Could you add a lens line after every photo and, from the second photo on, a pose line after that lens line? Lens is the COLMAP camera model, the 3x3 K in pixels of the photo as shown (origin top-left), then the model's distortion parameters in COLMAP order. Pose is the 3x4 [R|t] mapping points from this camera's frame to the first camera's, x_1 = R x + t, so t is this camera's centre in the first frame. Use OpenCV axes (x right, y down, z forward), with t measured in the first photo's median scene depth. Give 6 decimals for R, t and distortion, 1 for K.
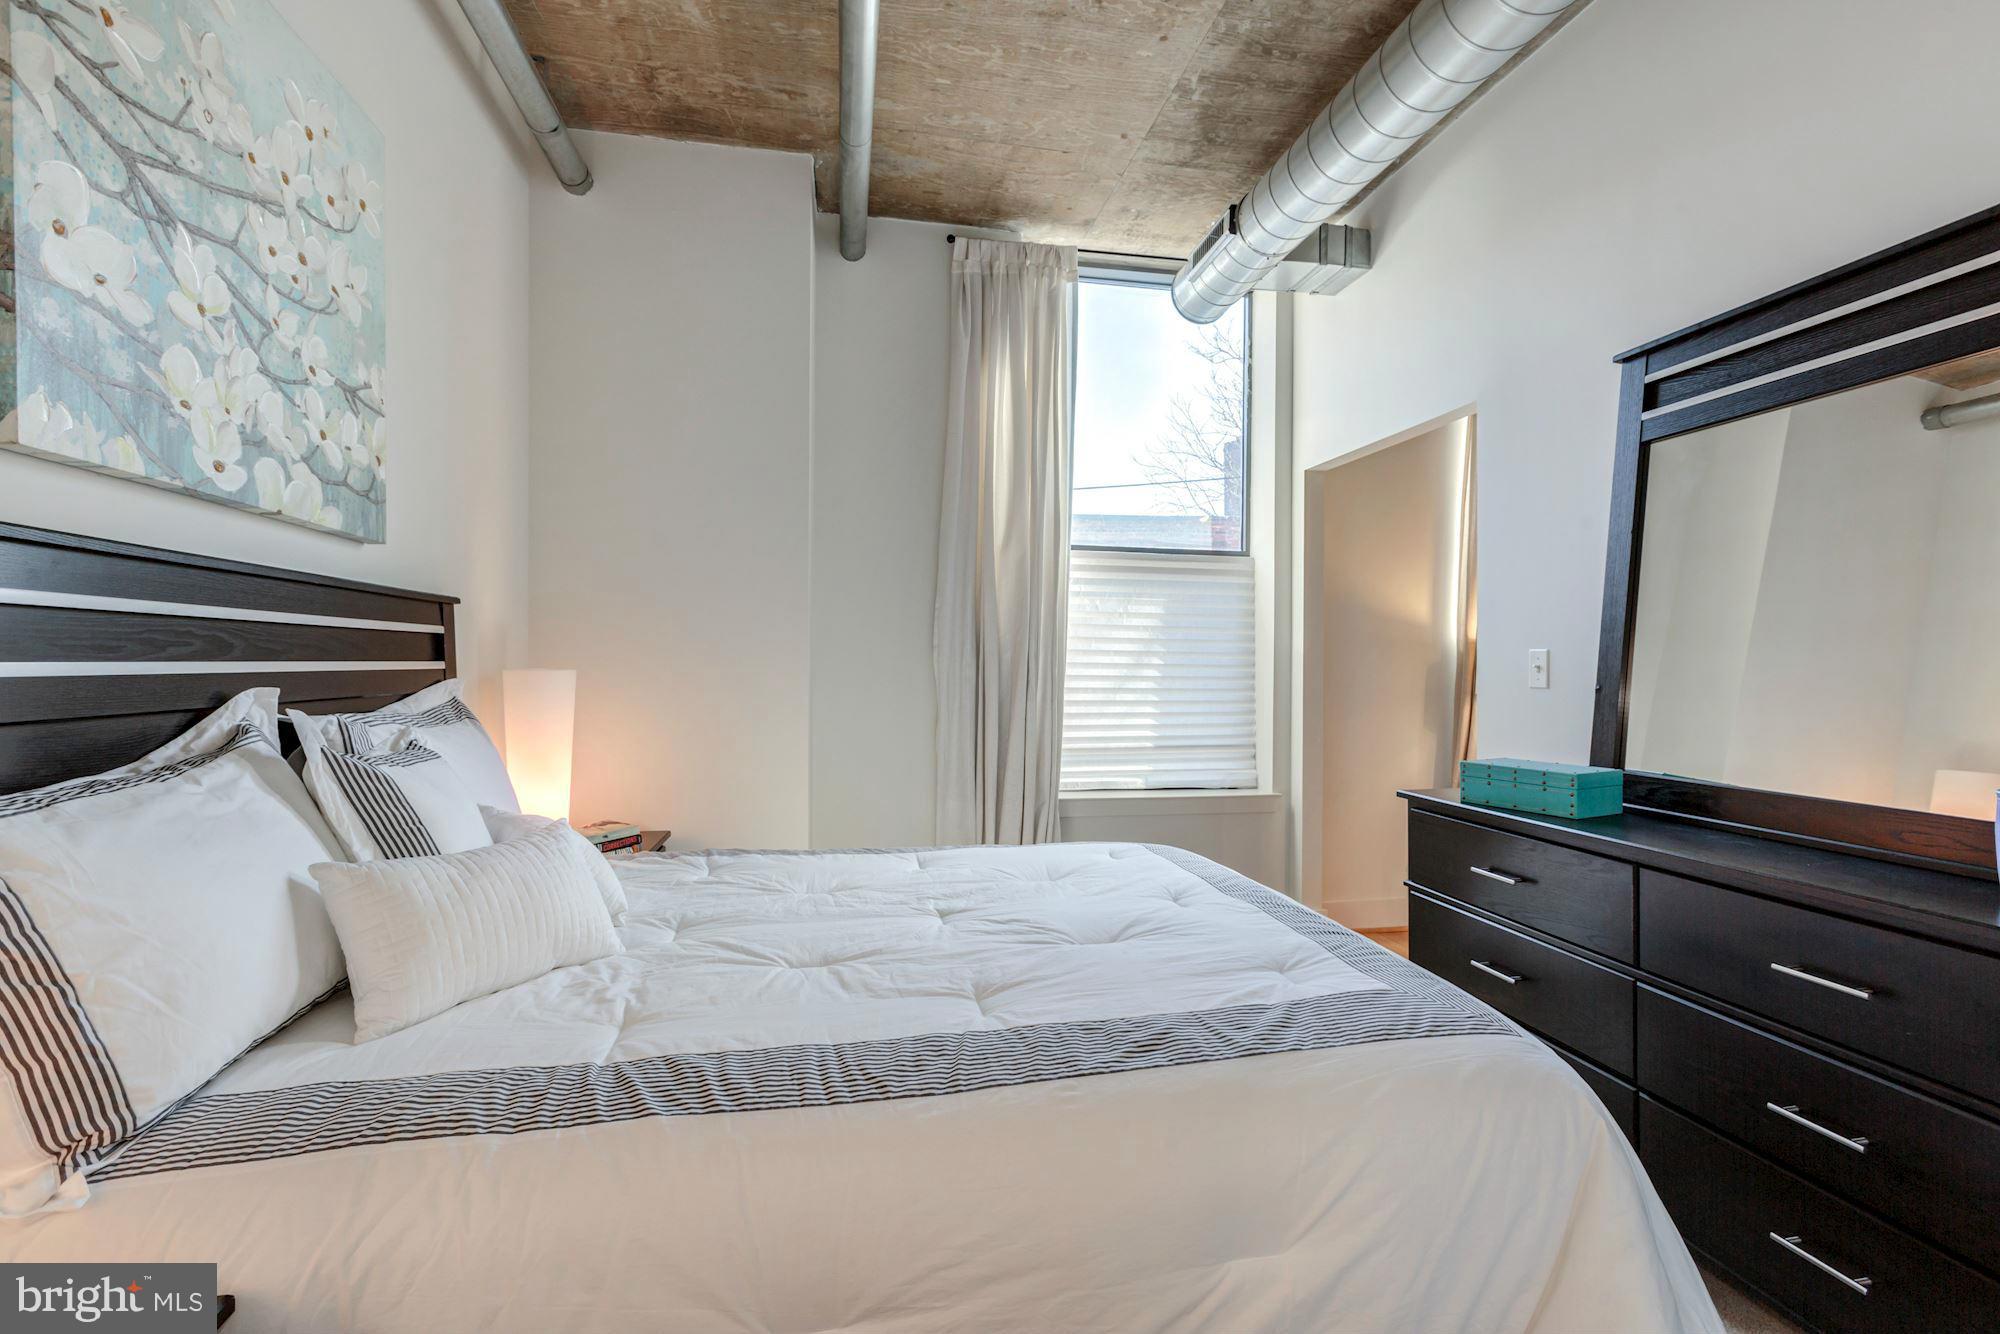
lens RADIAL K [[884.0, 0, 998.1], [0, 884.0, 665.1], [0, 0, 1]] dist [0.003548, -0.001709]
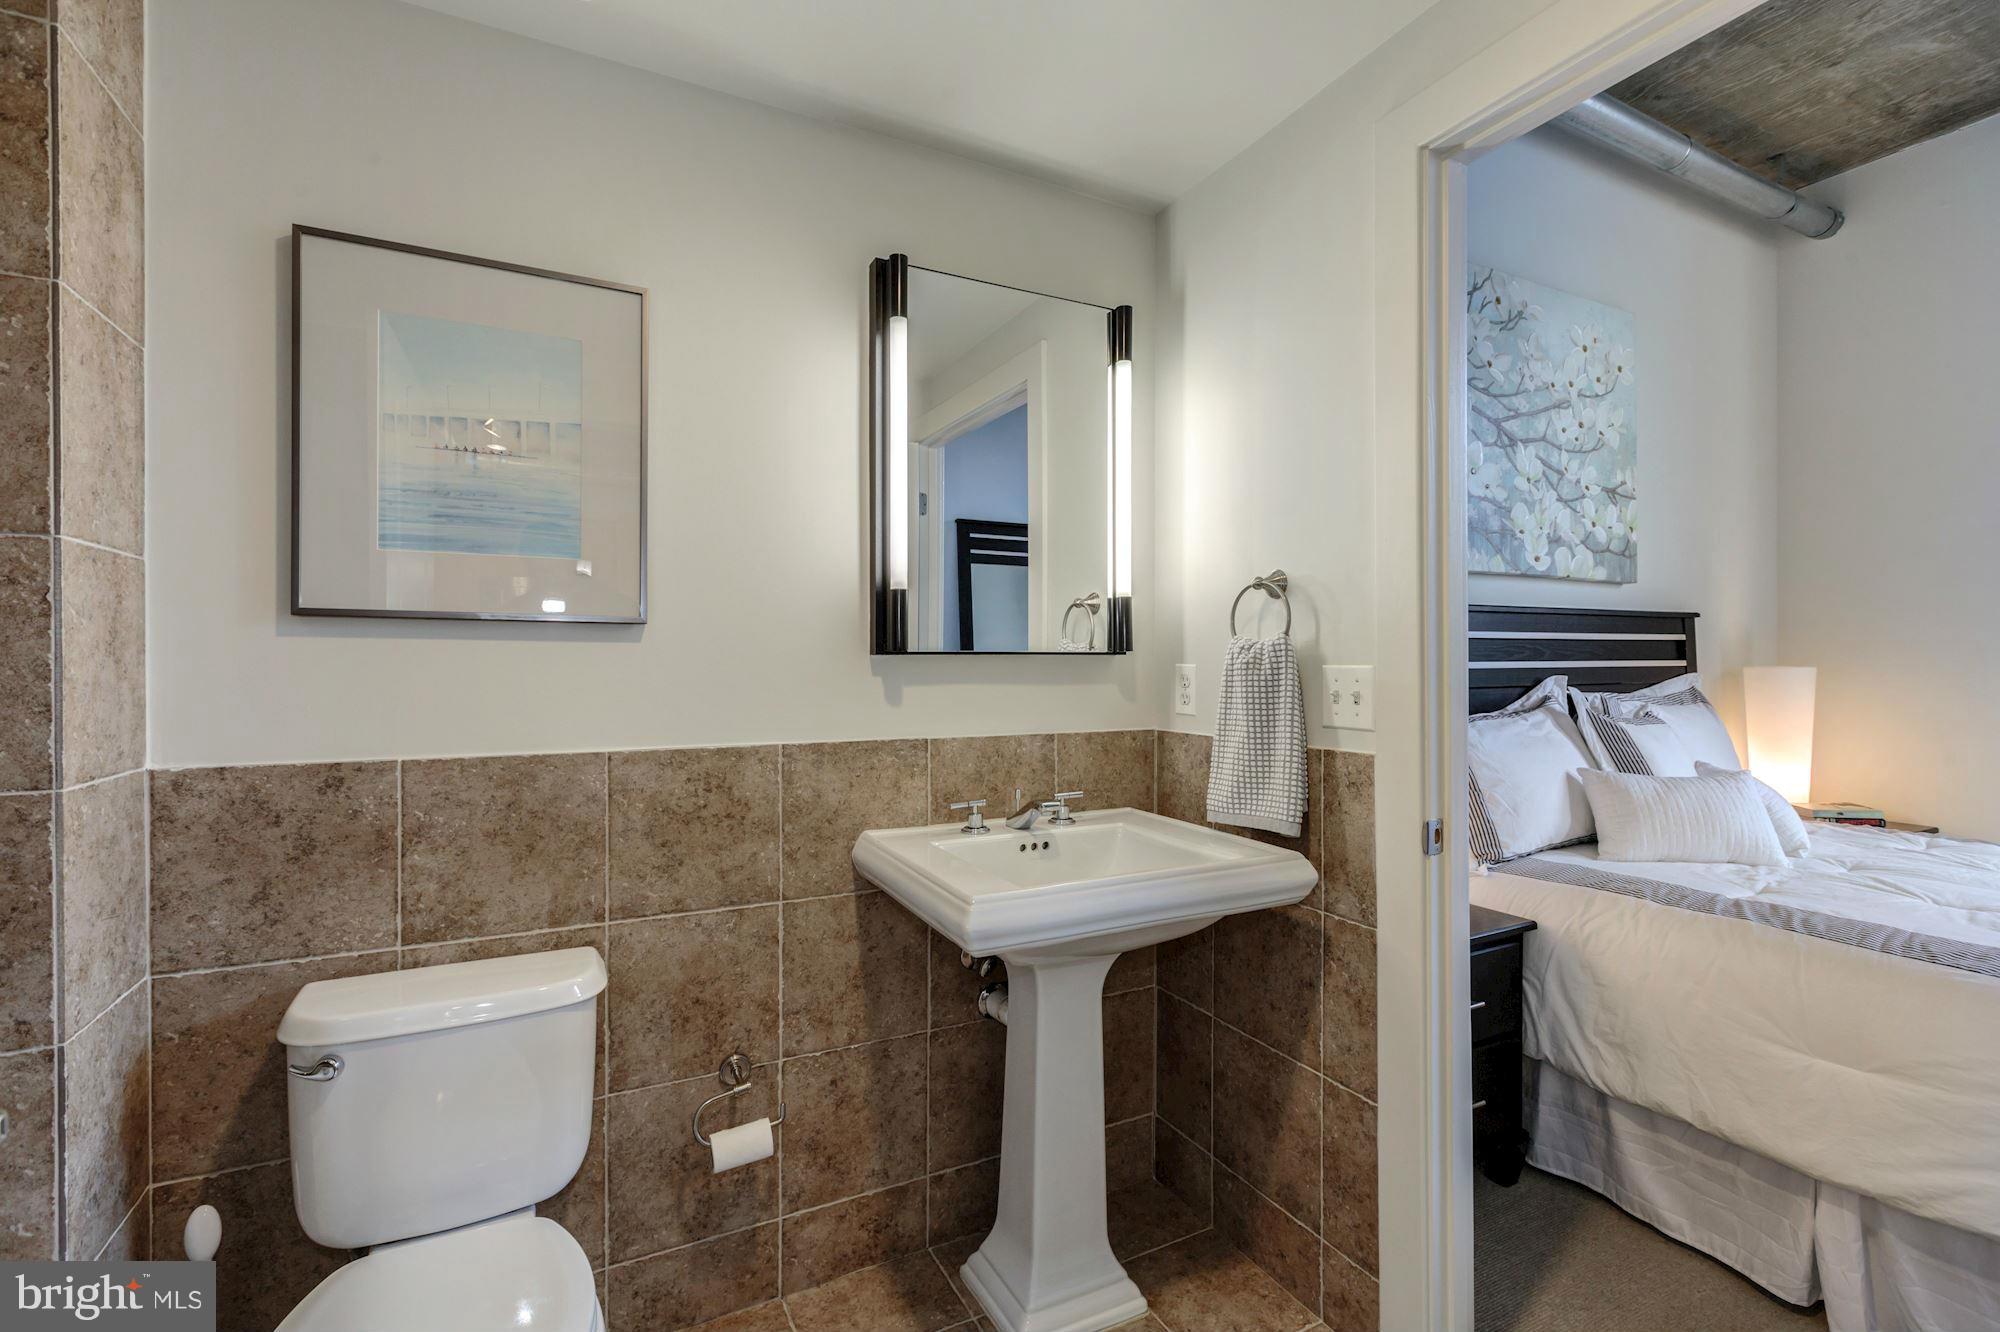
lens RADIAL K [[884.0, 0, 1000.5], [0, 884.0, 664.4], [0, 0, 1]] dist [0.003548, -0.001709]
pose [[0.282245, -0.002459, -0.959339, 0.609580], [0.003198, 0.999994, -0.001622, 0.001392], [0.959337, -0.002610, 0.282251, -0.634177]]
